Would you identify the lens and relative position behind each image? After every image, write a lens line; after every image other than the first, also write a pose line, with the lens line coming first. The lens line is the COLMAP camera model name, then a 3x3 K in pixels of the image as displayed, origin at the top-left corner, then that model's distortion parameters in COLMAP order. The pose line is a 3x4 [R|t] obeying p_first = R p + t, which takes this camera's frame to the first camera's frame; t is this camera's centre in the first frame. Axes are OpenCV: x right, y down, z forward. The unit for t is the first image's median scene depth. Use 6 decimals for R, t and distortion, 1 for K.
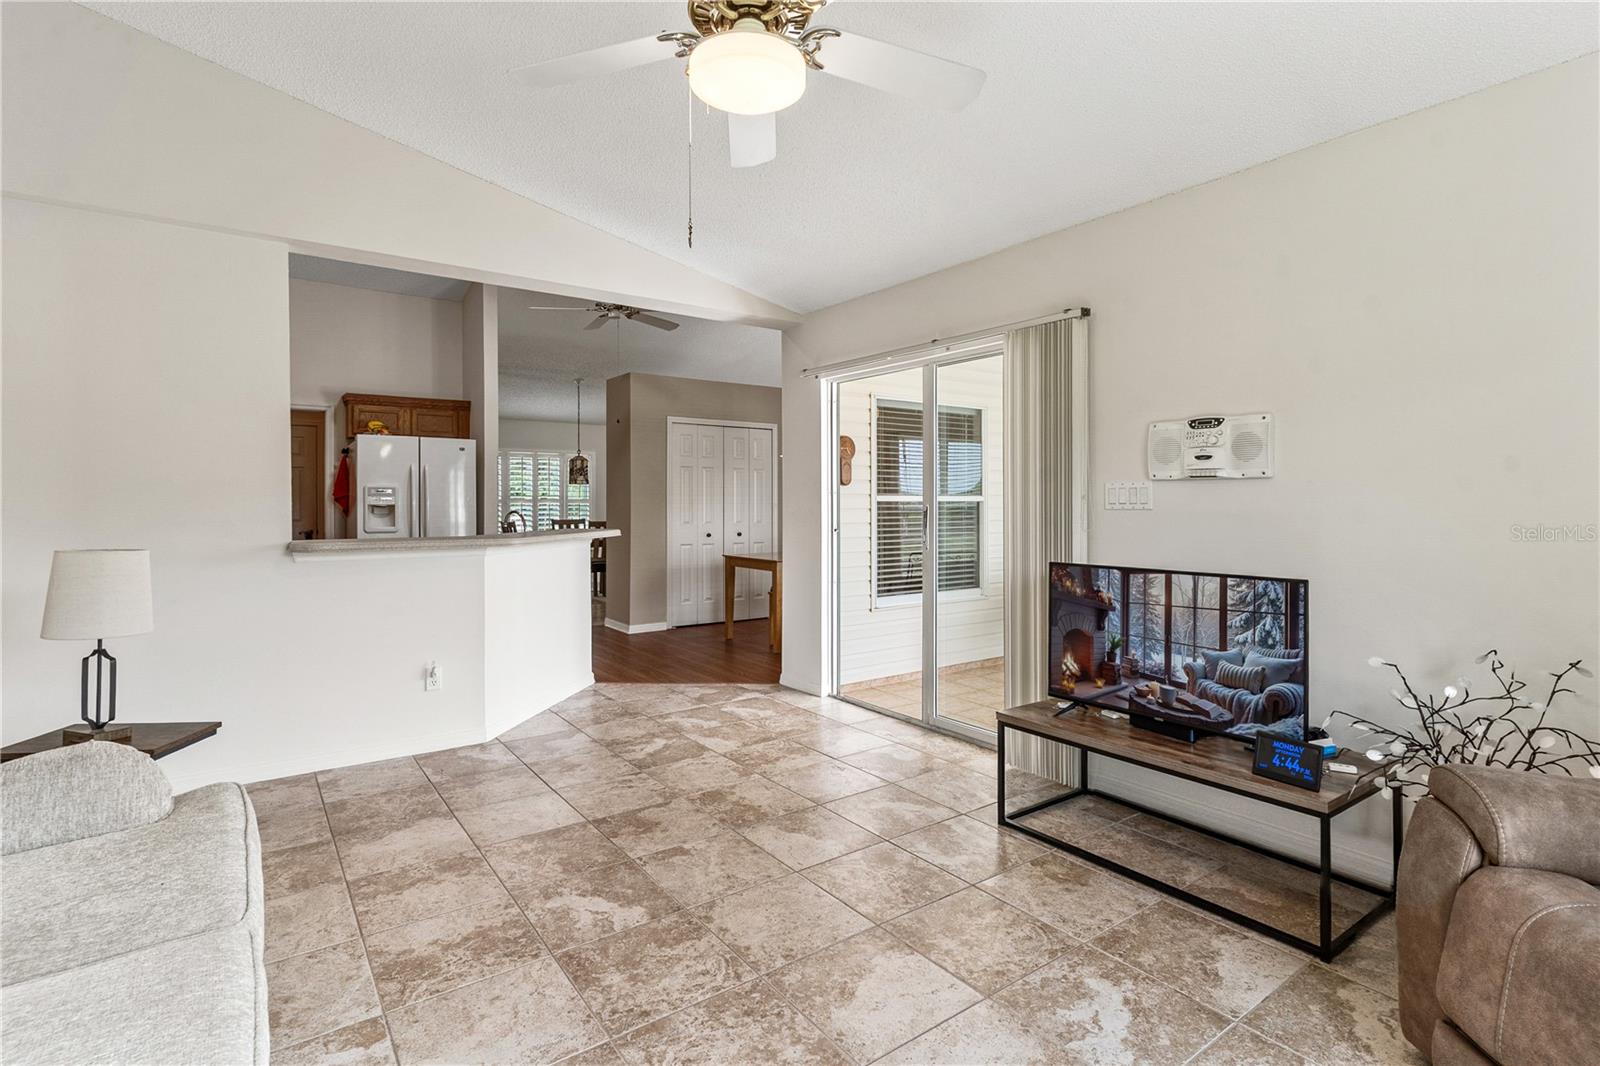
lens RADIAL K [[770.6, 0, 786.4], [0, 770.6, 502.1], [0, 0, 1]] dist [0.001716, -0.001106]
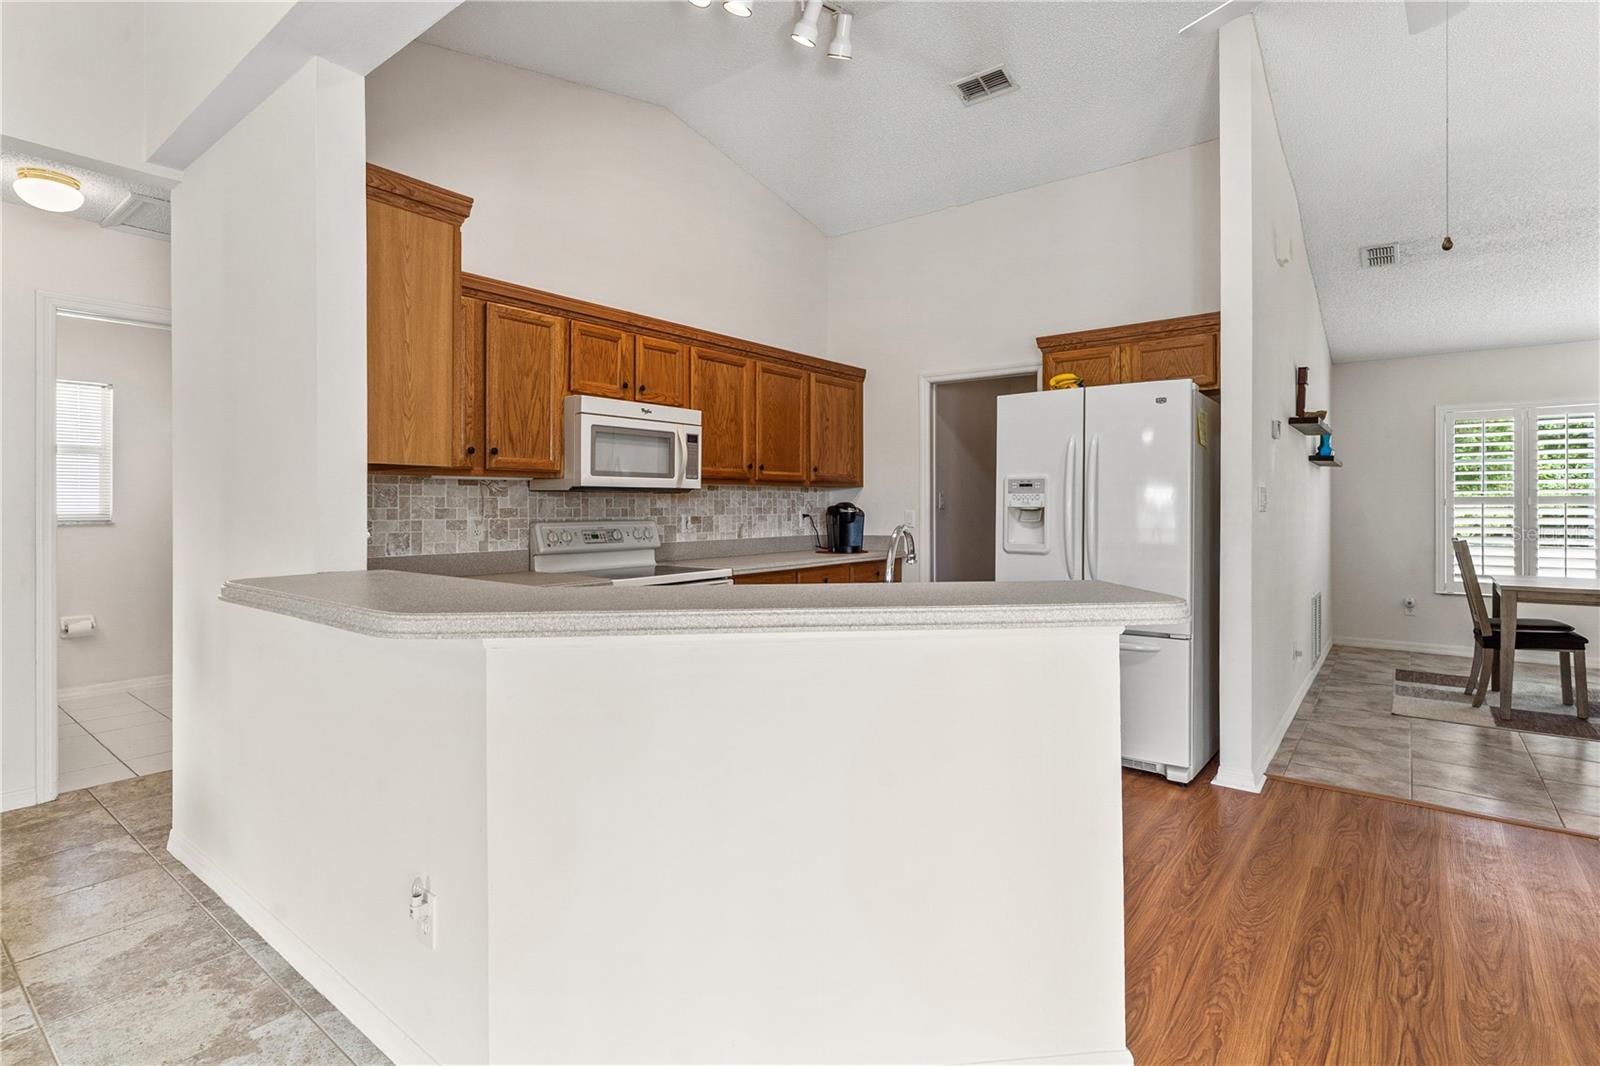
lens RADIAL K [[770.6, 0, 797.7], [0, 770.6, 506.6], [0, 0, 1]] dist [0.001716, -0.001106]
pose [[0.280803, 0.006339, -0.959744, -0.005024], [-0.003471, 0.999978, 0.005589, -0.010364], [0.959759, 0.001762, 0.280819, 1.566374]]
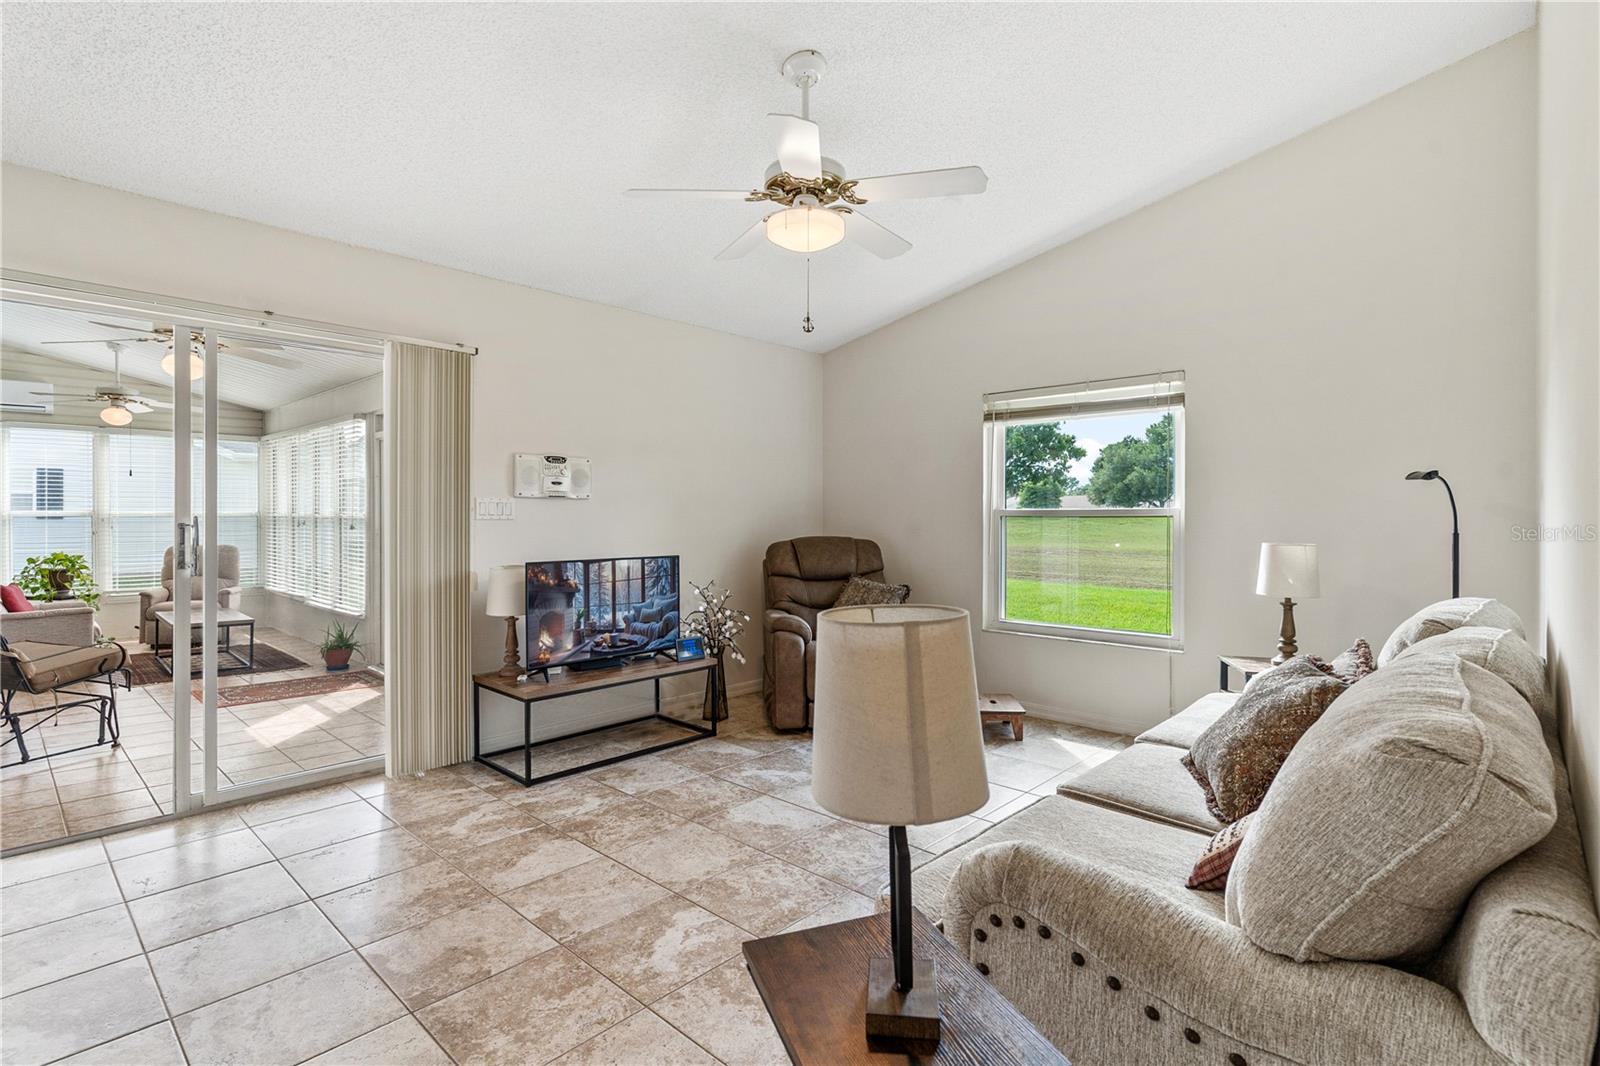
lens RADIAL K [[770.6, 0, 809.0], [0, 770.6, 518.6], [0, 0, 1]] dist [0.001716, -0.001106]
pose [[-0.208178, -0.003610, 0.978084, -1.064718], [-0.003898, 0.999988, 0.002861, 0.002705], [-0.978083, -0.003217, -0.208189, 0.914258]]
